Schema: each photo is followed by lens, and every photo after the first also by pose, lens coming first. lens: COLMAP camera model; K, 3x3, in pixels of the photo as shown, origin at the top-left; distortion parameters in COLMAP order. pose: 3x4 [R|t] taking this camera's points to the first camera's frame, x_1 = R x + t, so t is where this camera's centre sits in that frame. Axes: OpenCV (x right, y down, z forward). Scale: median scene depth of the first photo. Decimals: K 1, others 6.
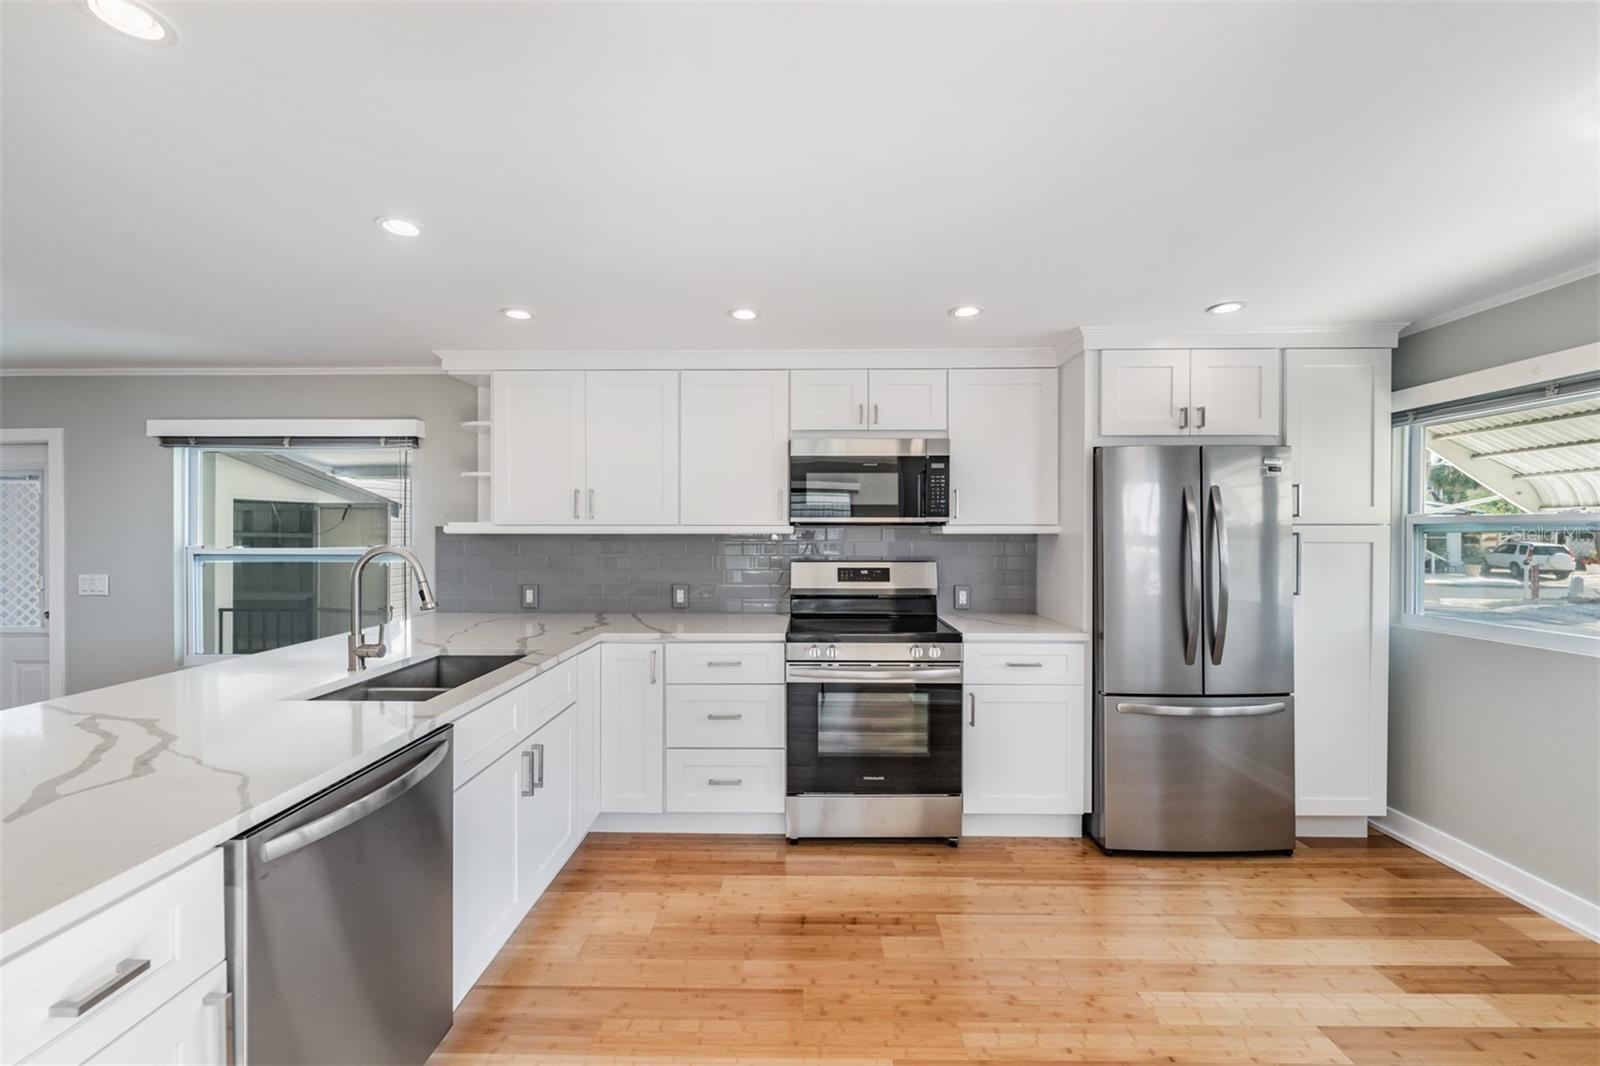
lens RADIAL K [[645.4, 0, 801.1], [0, 645.4, 537.5], [0, 0, 1]] dist [-0.003769, 0.000462]
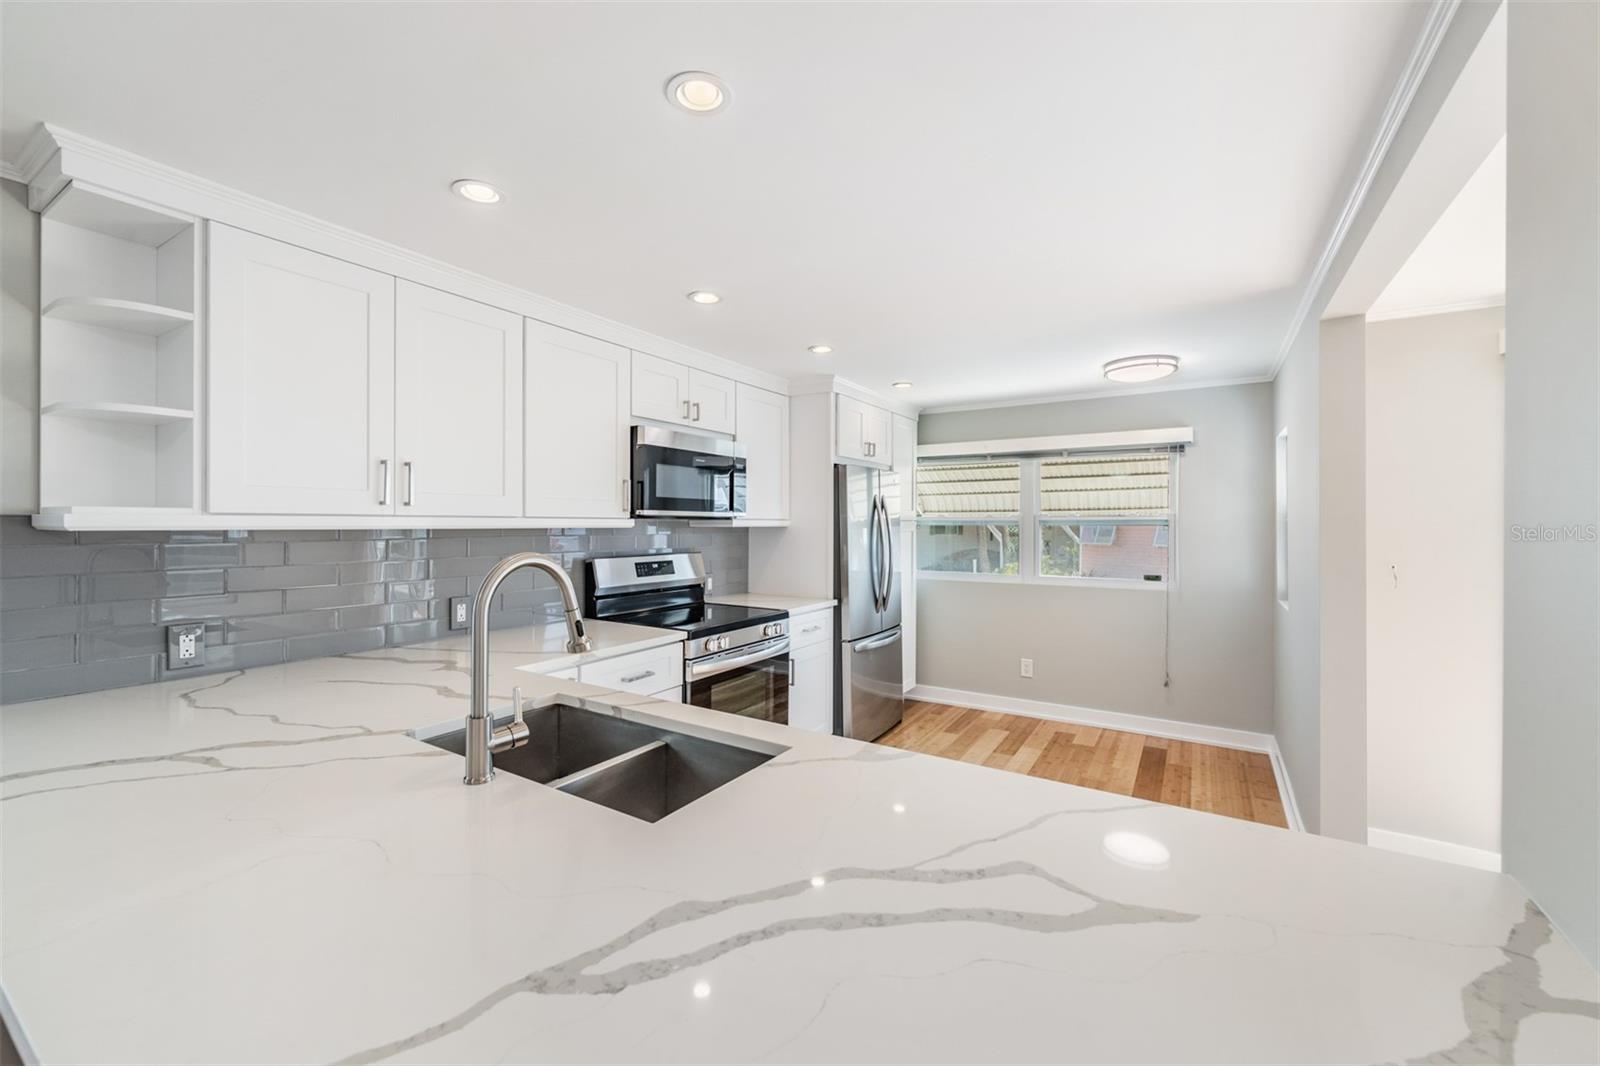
lens RADIAL K [[645.4, 0, 794.9], [0, 645.4, 524.9], [0, 0, 1]] dist [-0.003769, 0.000462]
pose [[0.520110, -0.000833, 0.854099, -0.693976], [0.005957, 0.999979, -0.002652, -0.005749], [-0.854079, 0.006467, 0.520103, 0.329596]]
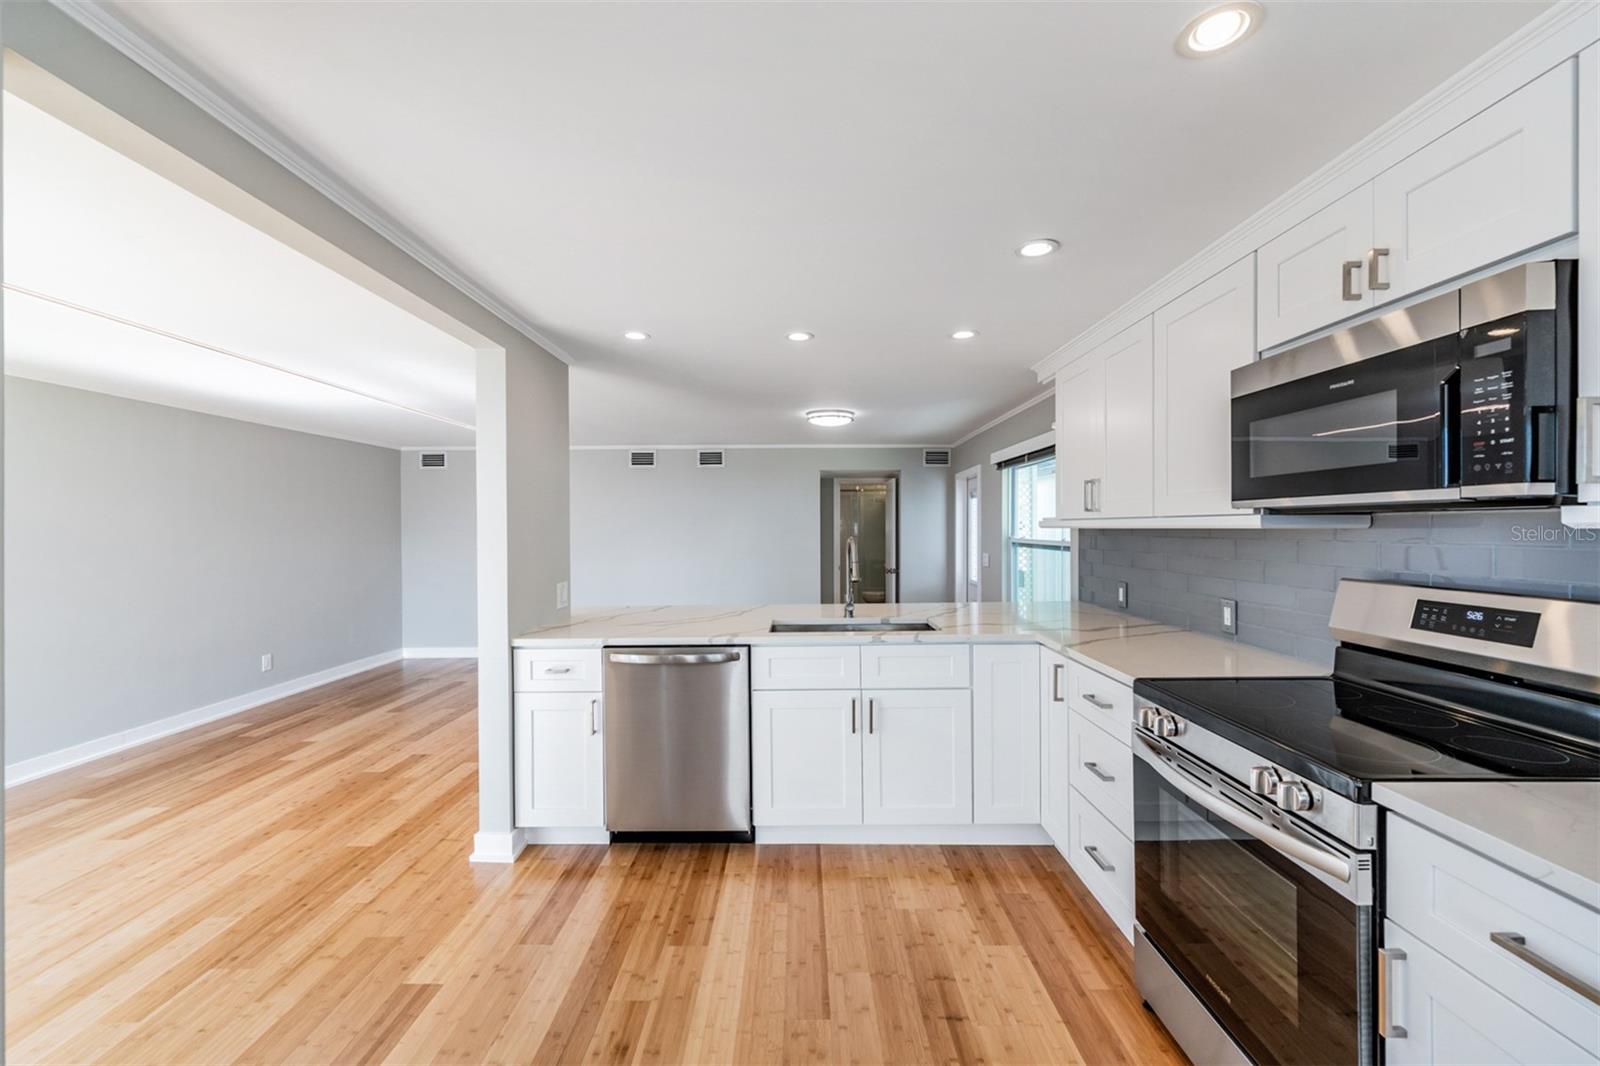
lens RADIAL K [[645.4, 0, 793.6], [0, 645.4, 530.7], [0, 0, 1]] dist [-0.003769, 0.000462]
pose [[0.002702, 0.004754, -0.999985, 0.579769], [-0.003047, 0.999984, 0.004746, -0.004793], [0.999992, 0.003034, 0.002716, 0.588476]]
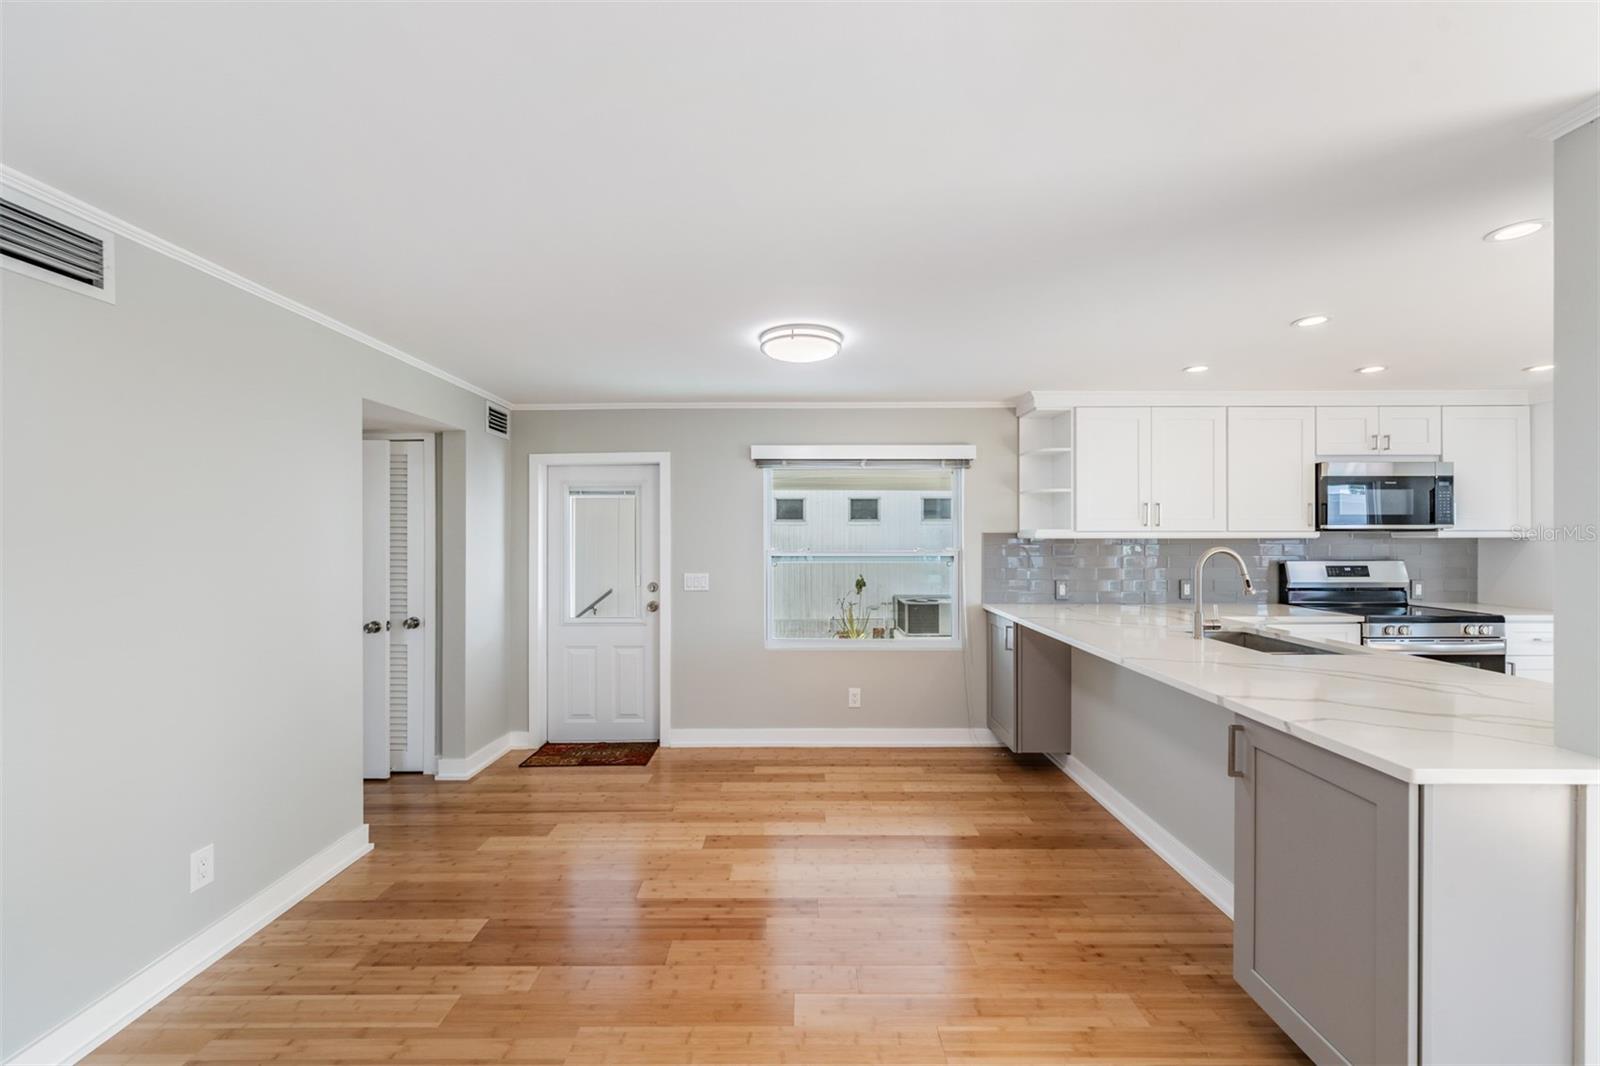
lens RADIAL K [[645.4, 0, 795.9], [0, 645.4, 535.5], [0, 0, 1]] dist [-0.003769, 0.000462]
pose [[0.999937, -0.002087, 0.011060, -1.056140], [0.002226, 0.999918, -0.012635, 0.002830], [-0.011032, 0.012659, 0.999859, -0.236092]]
